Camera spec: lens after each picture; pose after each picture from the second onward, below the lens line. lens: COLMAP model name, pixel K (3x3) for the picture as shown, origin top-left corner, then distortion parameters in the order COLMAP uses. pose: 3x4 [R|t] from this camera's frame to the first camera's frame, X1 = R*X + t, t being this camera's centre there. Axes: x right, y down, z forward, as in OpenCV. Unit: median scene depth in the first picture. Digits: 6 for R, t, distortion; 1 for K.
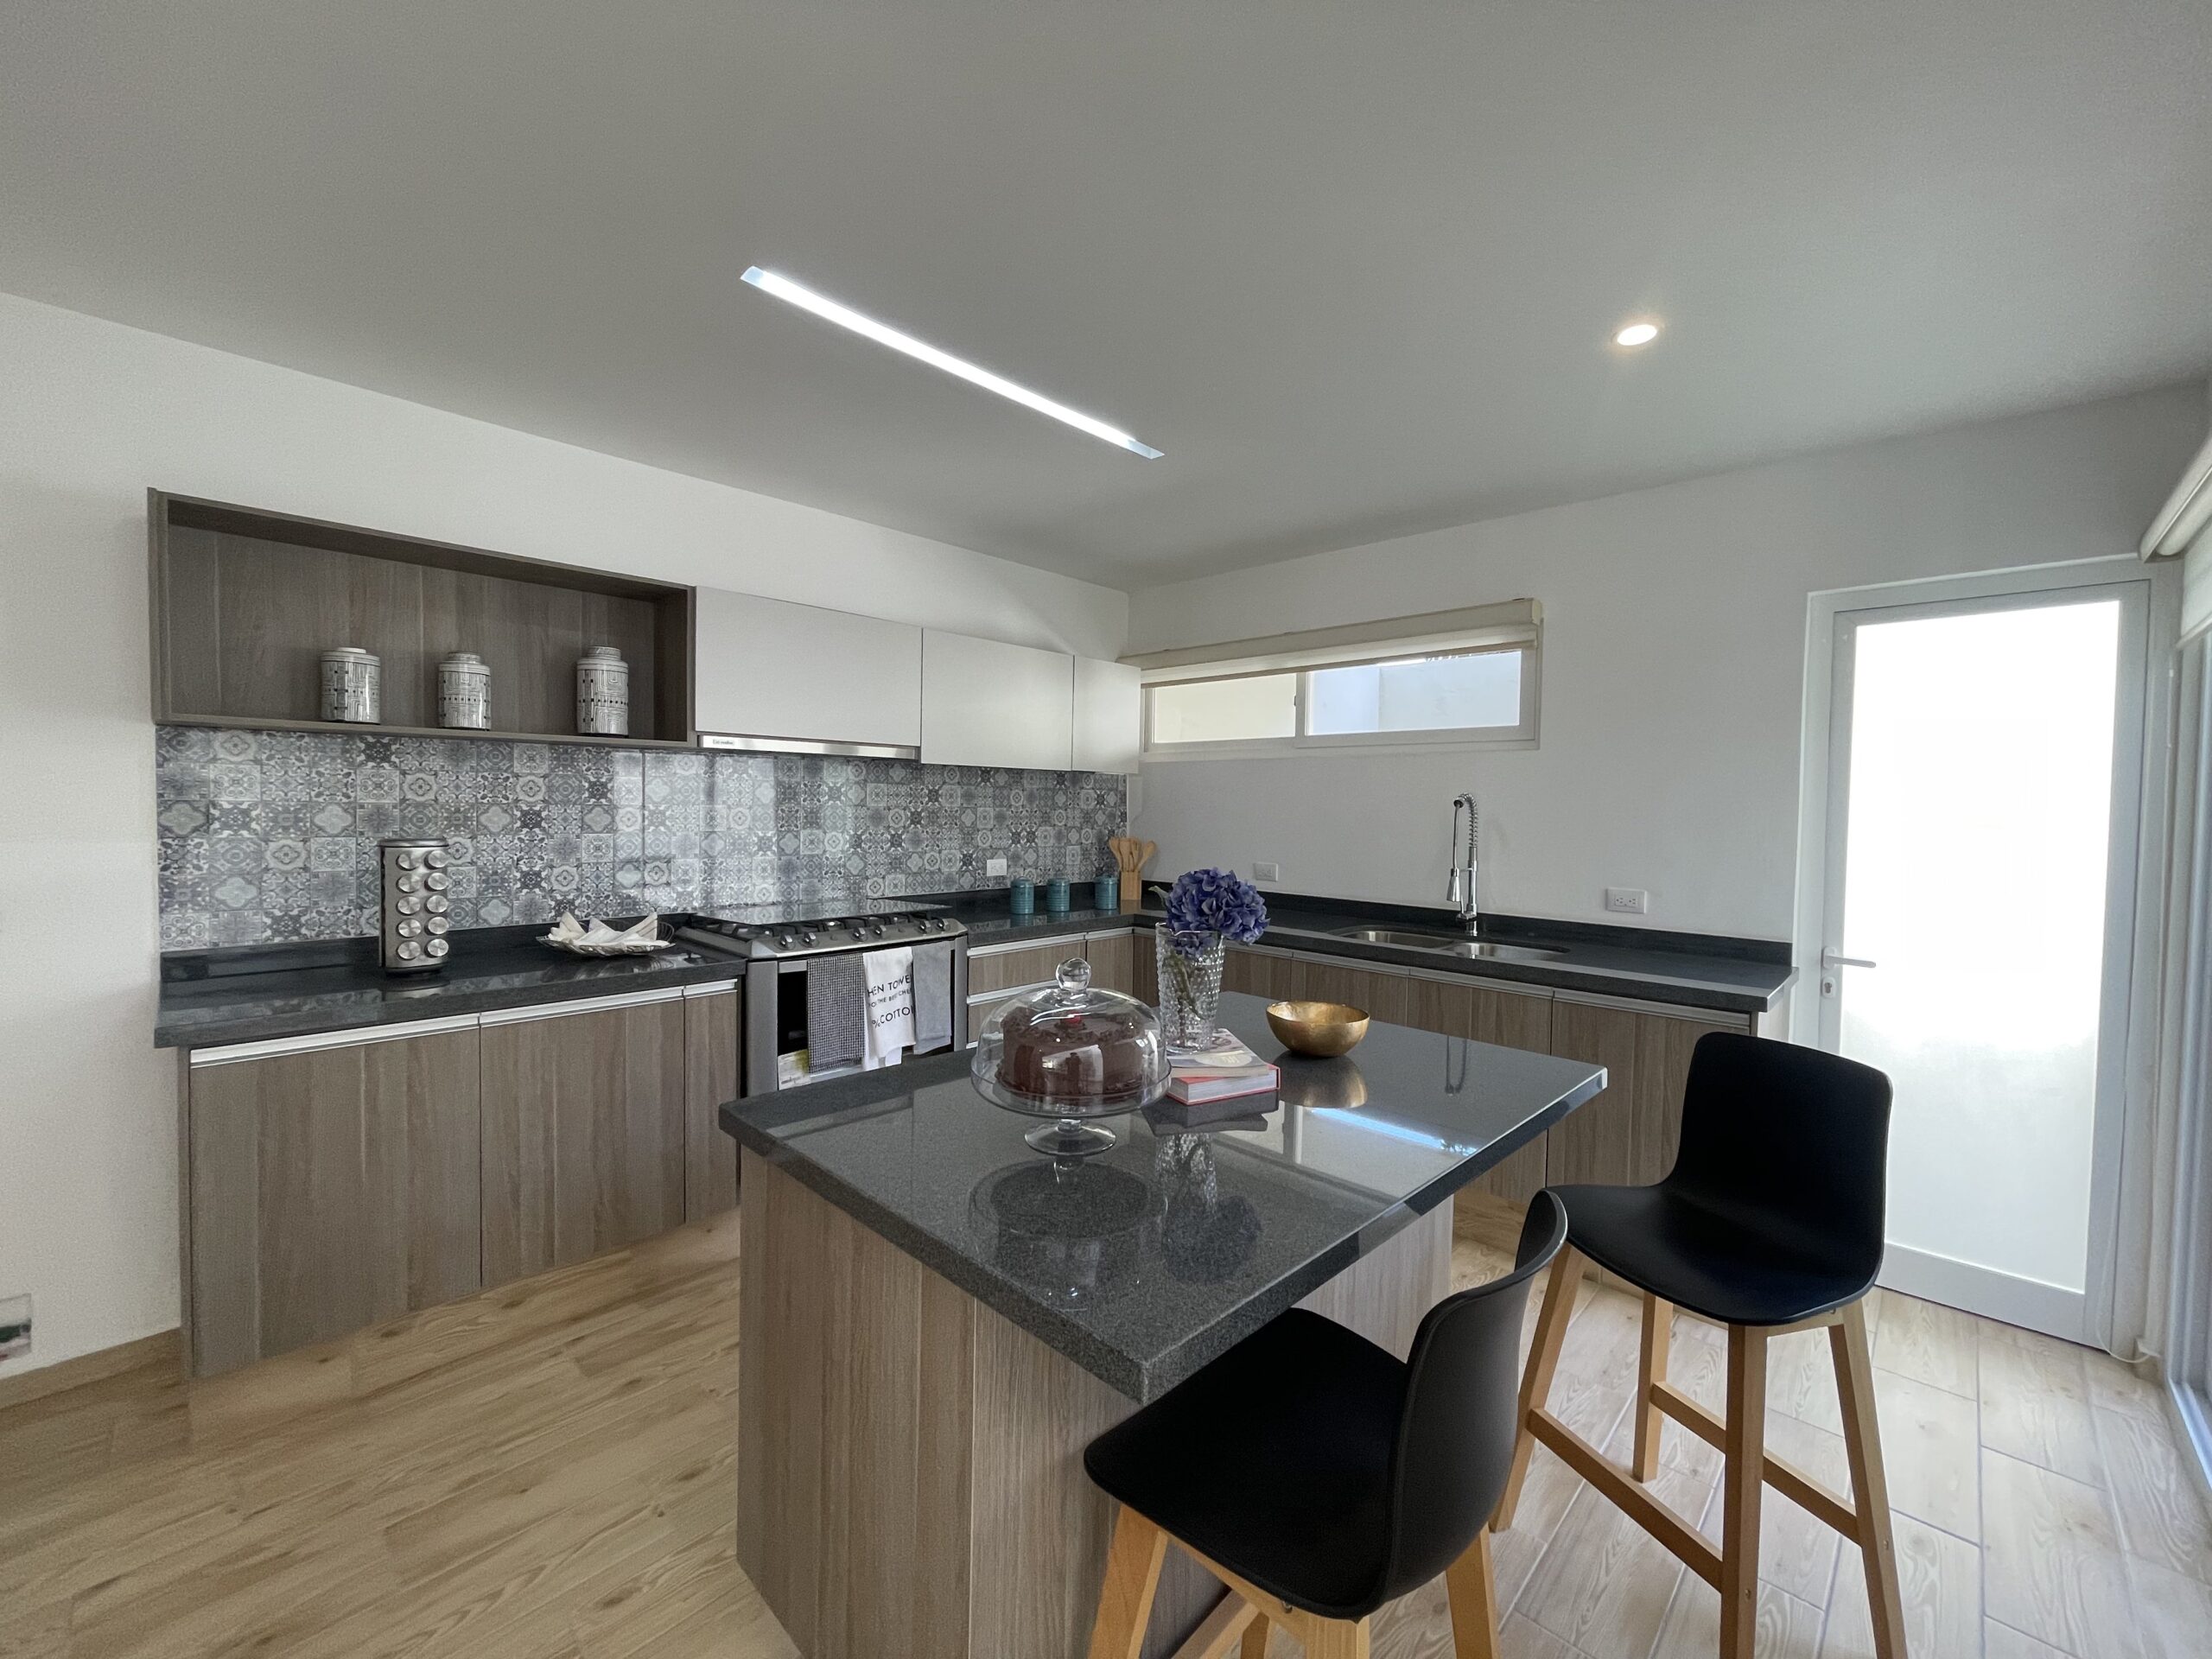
lens RADIAL K [[885.8, 0, 1112.2], [0, 885.8, 834.6], [0, 0, 1]] dist [-0.008213, -0.000323]
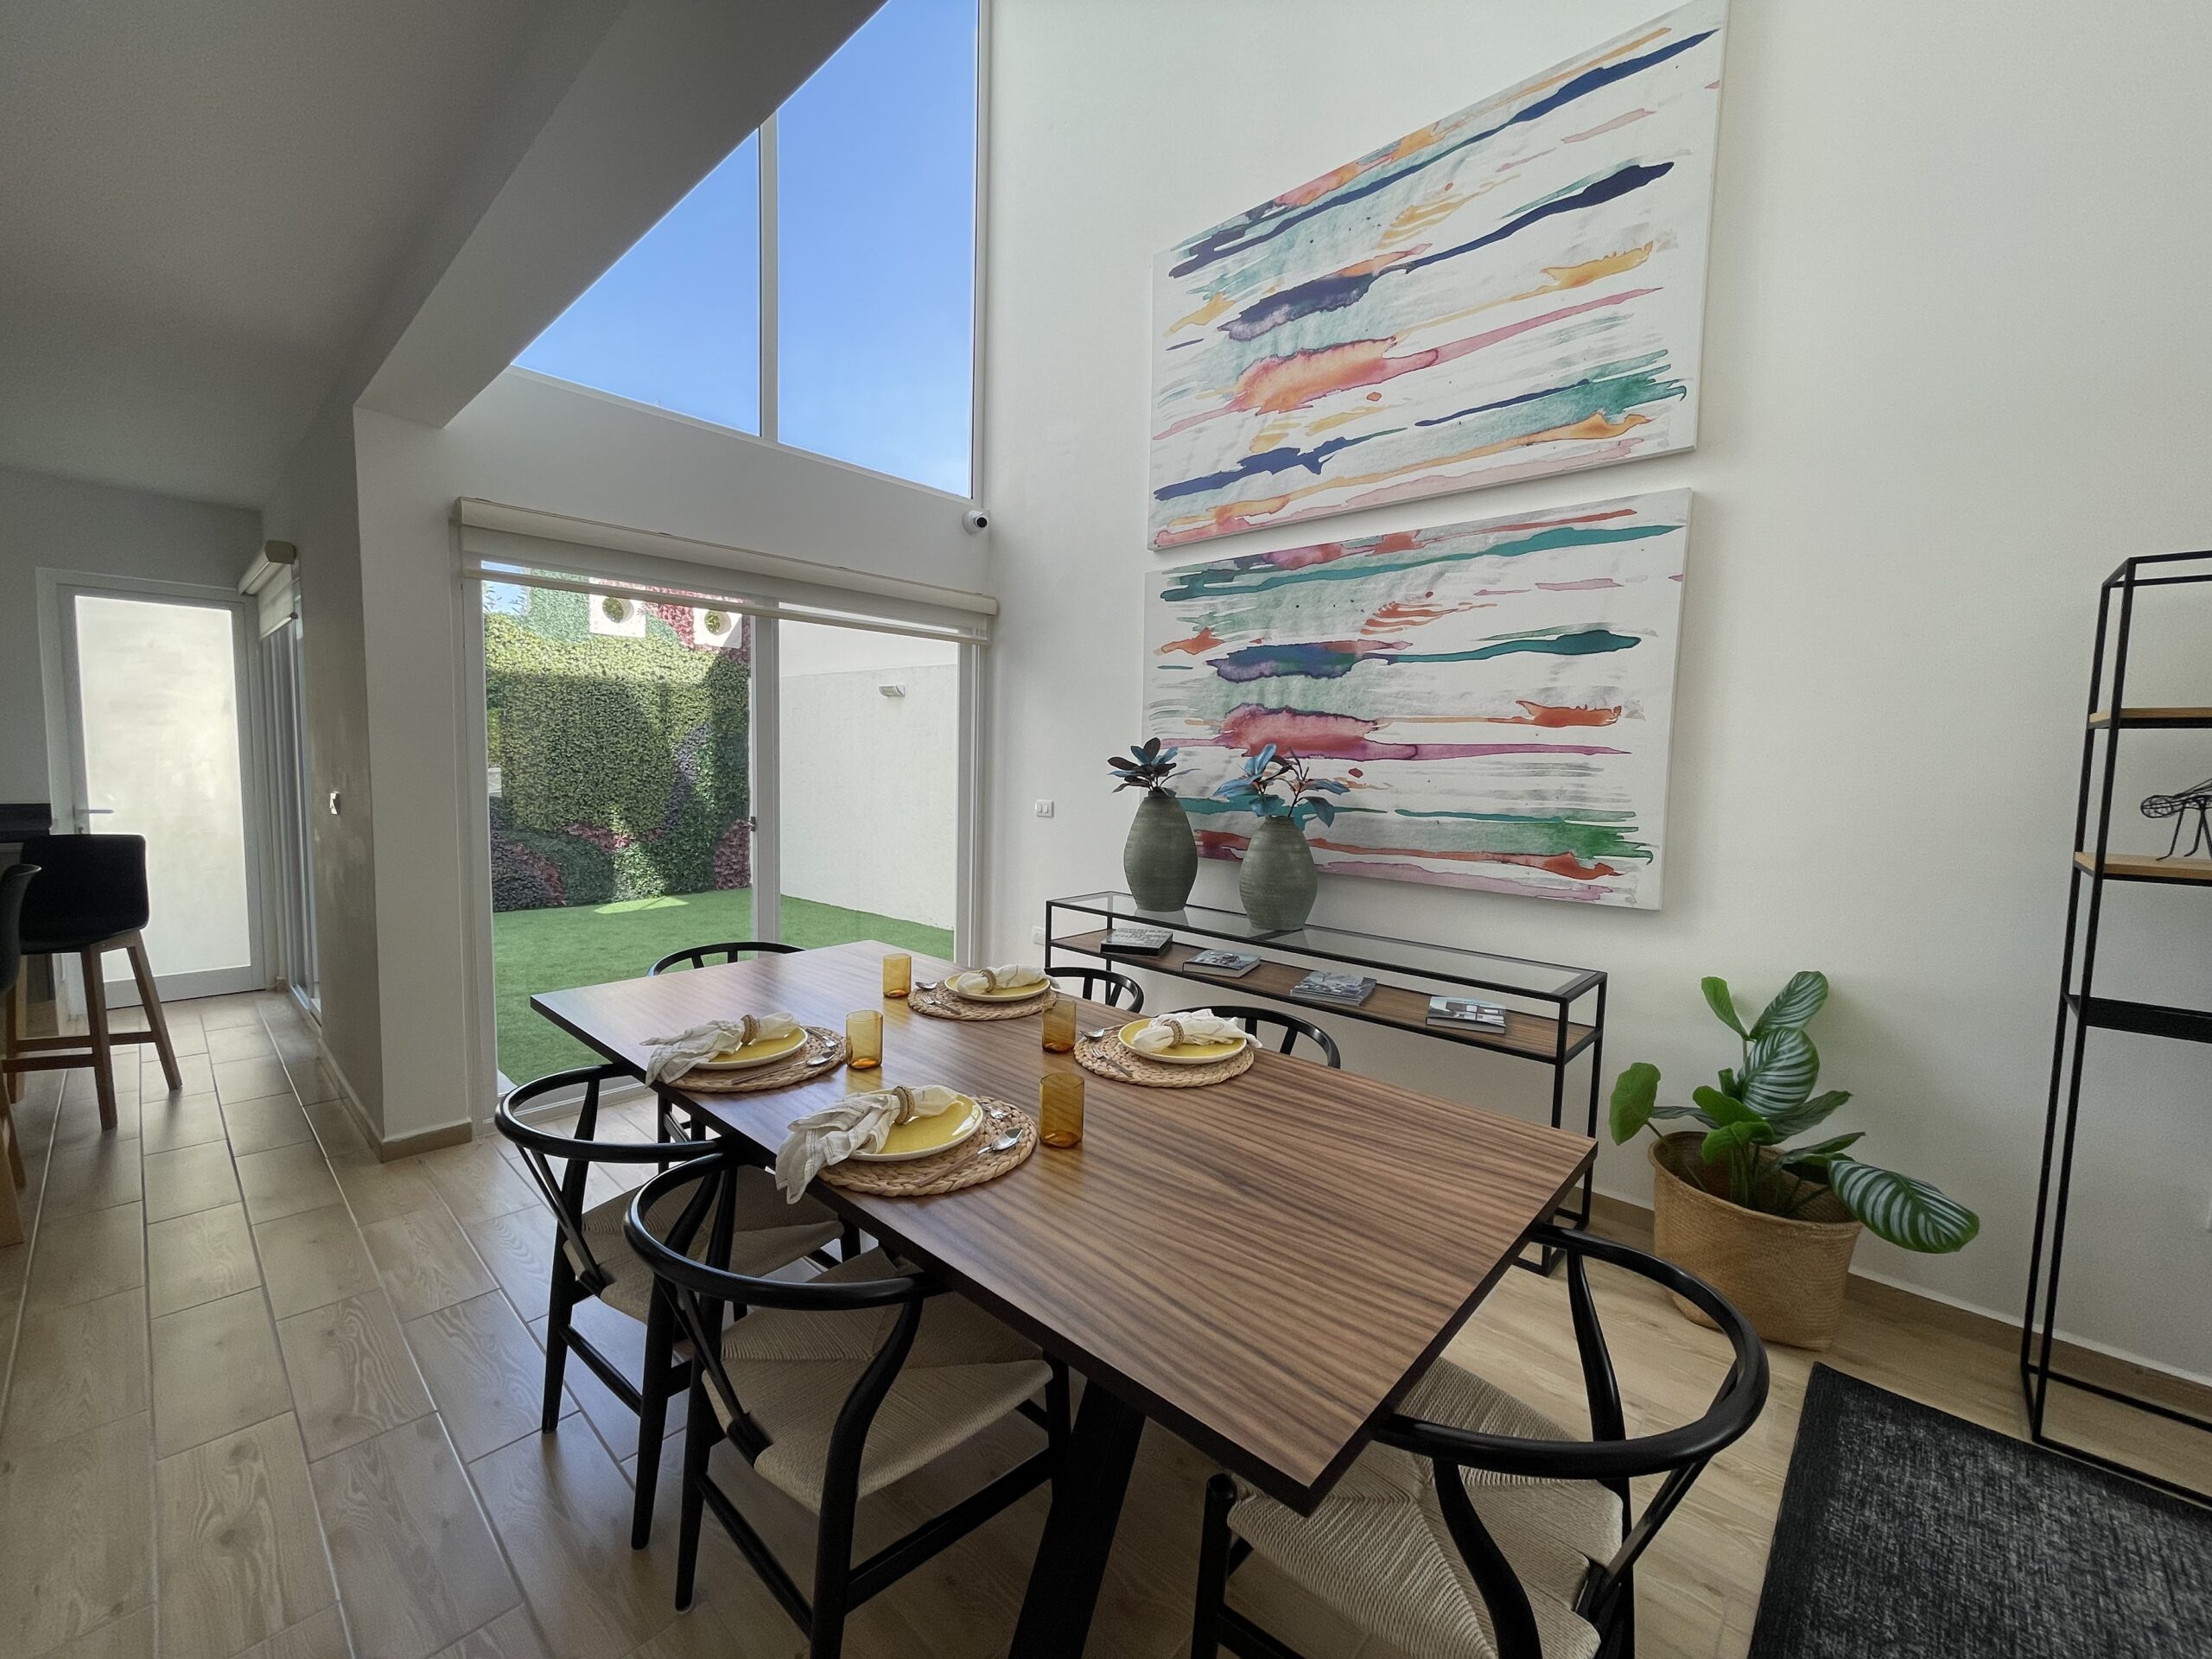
lens RADIAL K [[885.8, 0, 1111.5], [0, 885.8, 823.6], [0, 0, 1]] dist [-0.008213, -0.000323]
pose [[-0.033097, -0.098301, 0.994606, -0.937315], [0.005967, 0.995114, 0.098550, 0.024878], [-0.999434, 0.009197, -0.032349, -0.924681]]
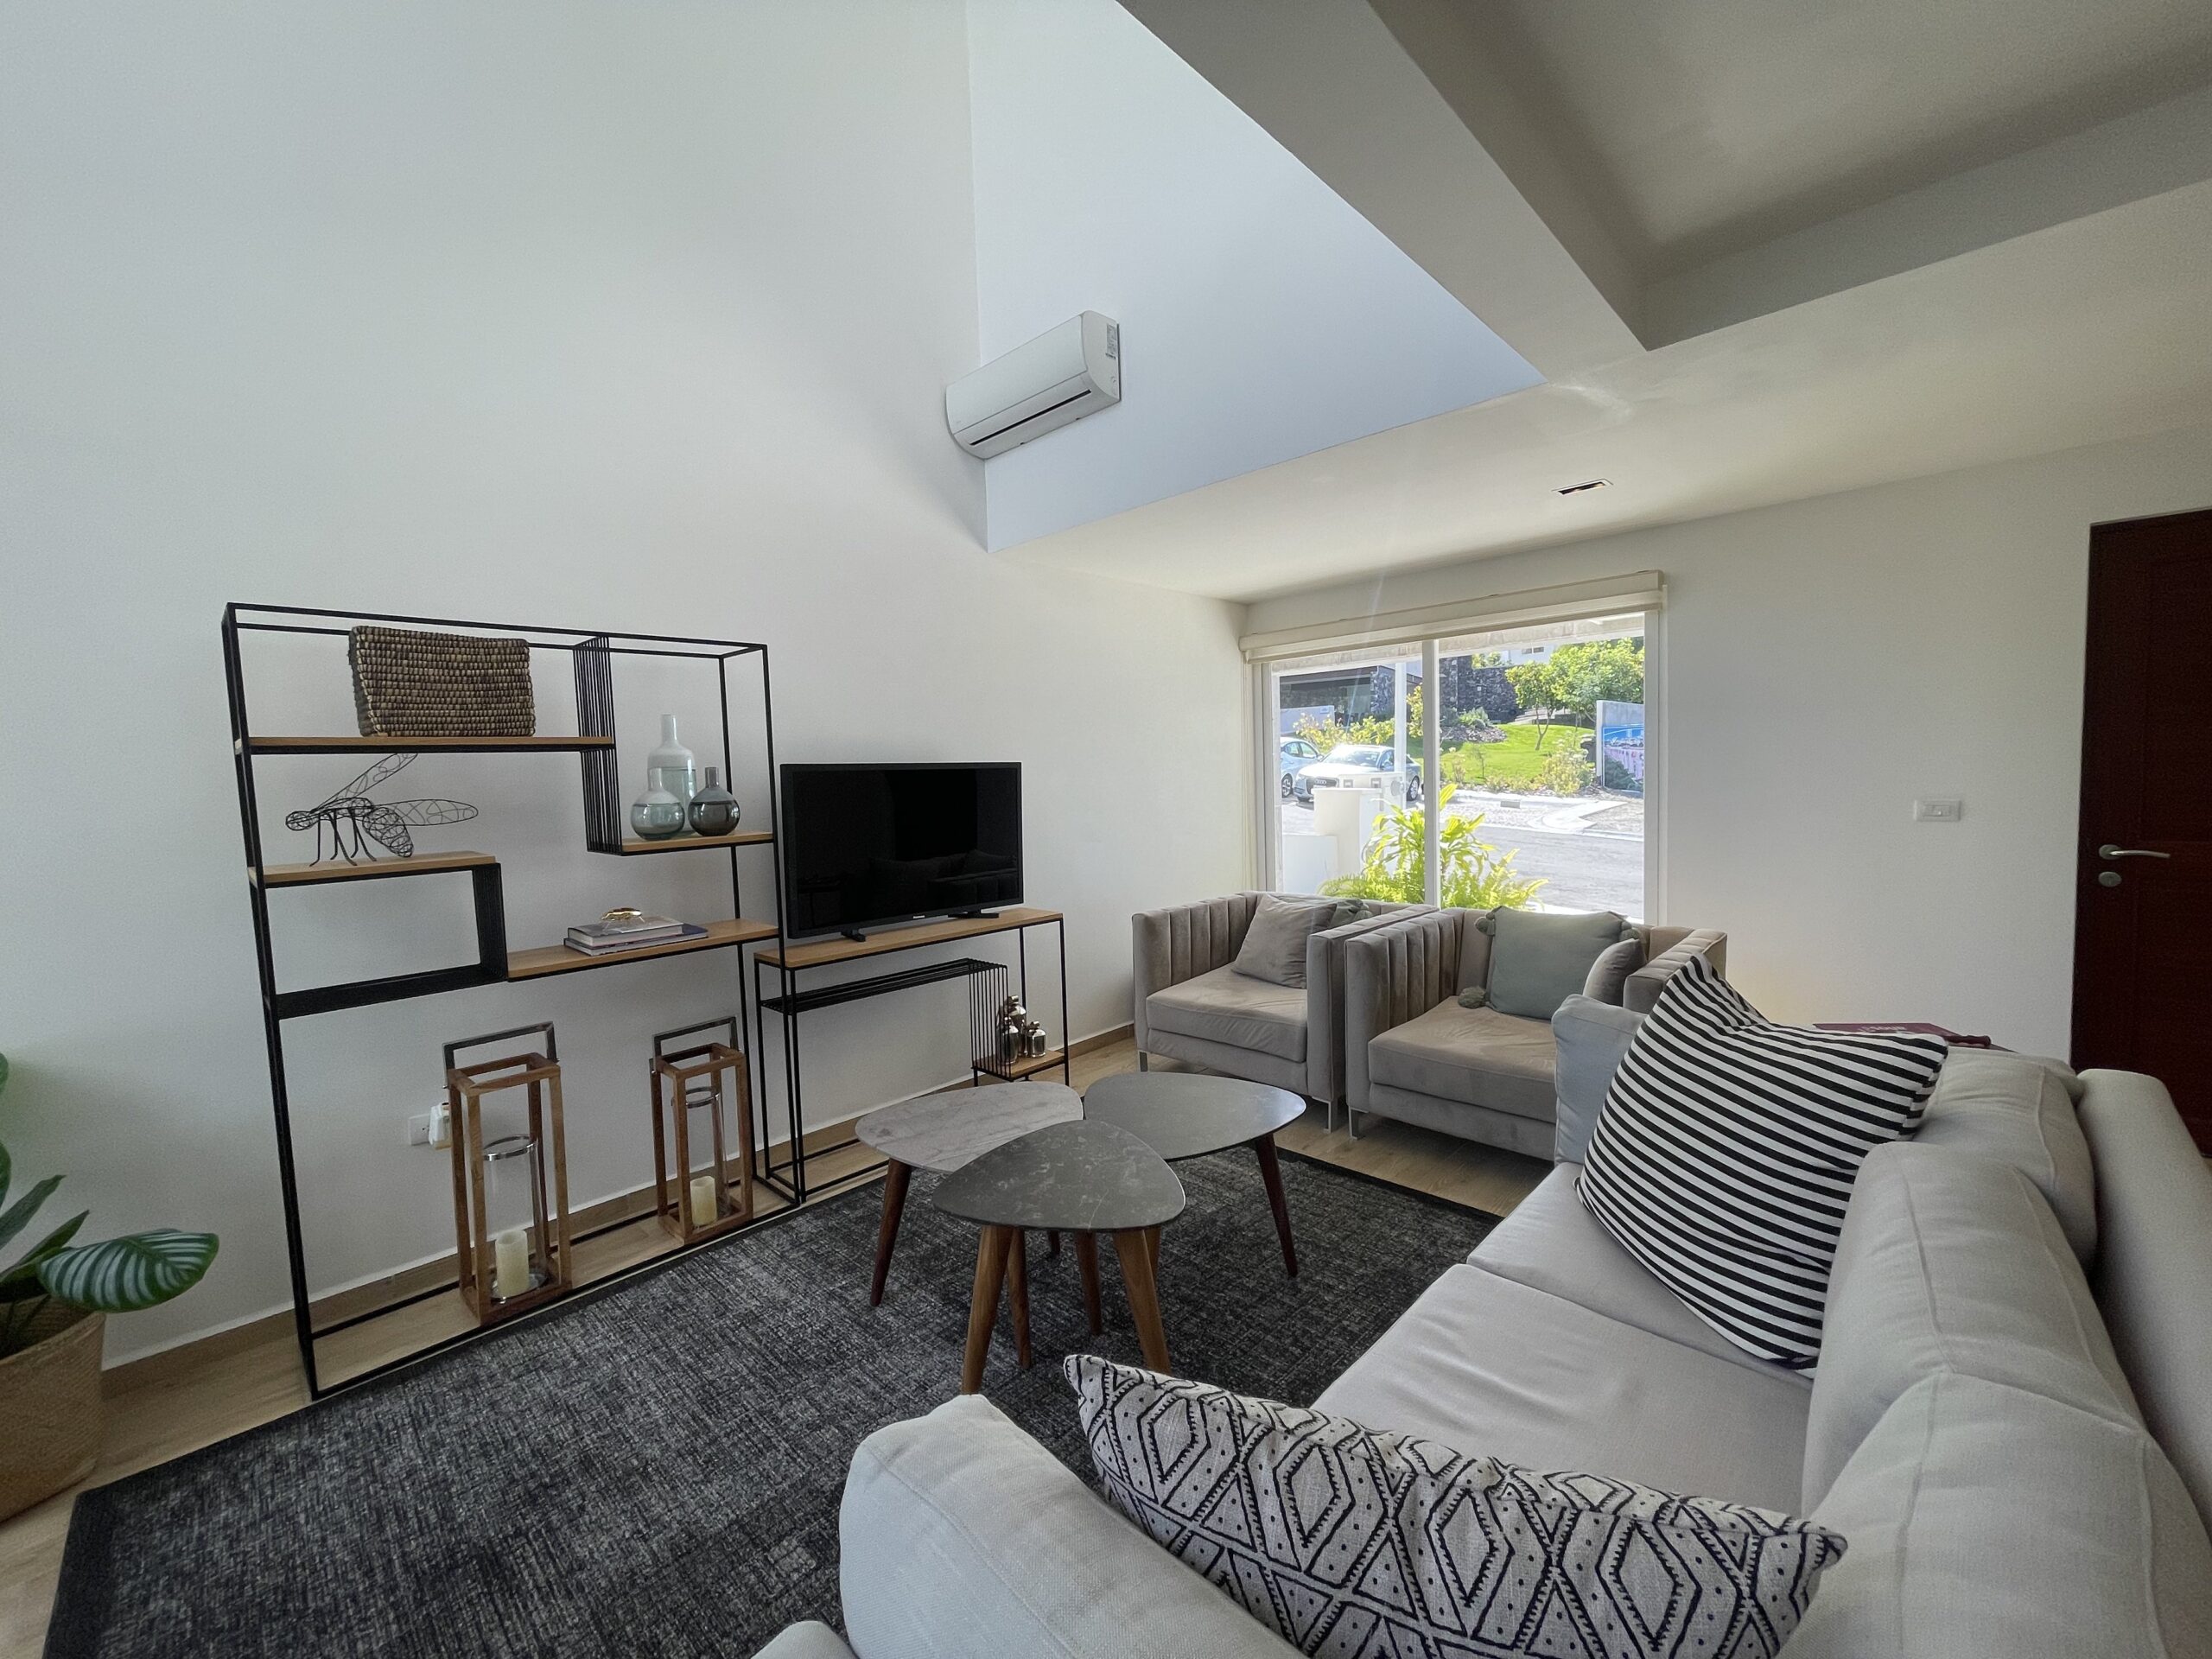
lens RADIAL K [[885.8, 0, 1104.1], [0, 885.8, 824.9], [0, 0, 1]] dist [-0.008213, -0.000323]
pose [[-0.999877, 0.015140, -0.004045, -1.442252], [0.014703, 0.995634, 0.092173, 0.021017], [0.005422, 0.092102, -0.995735, -1.115614]]
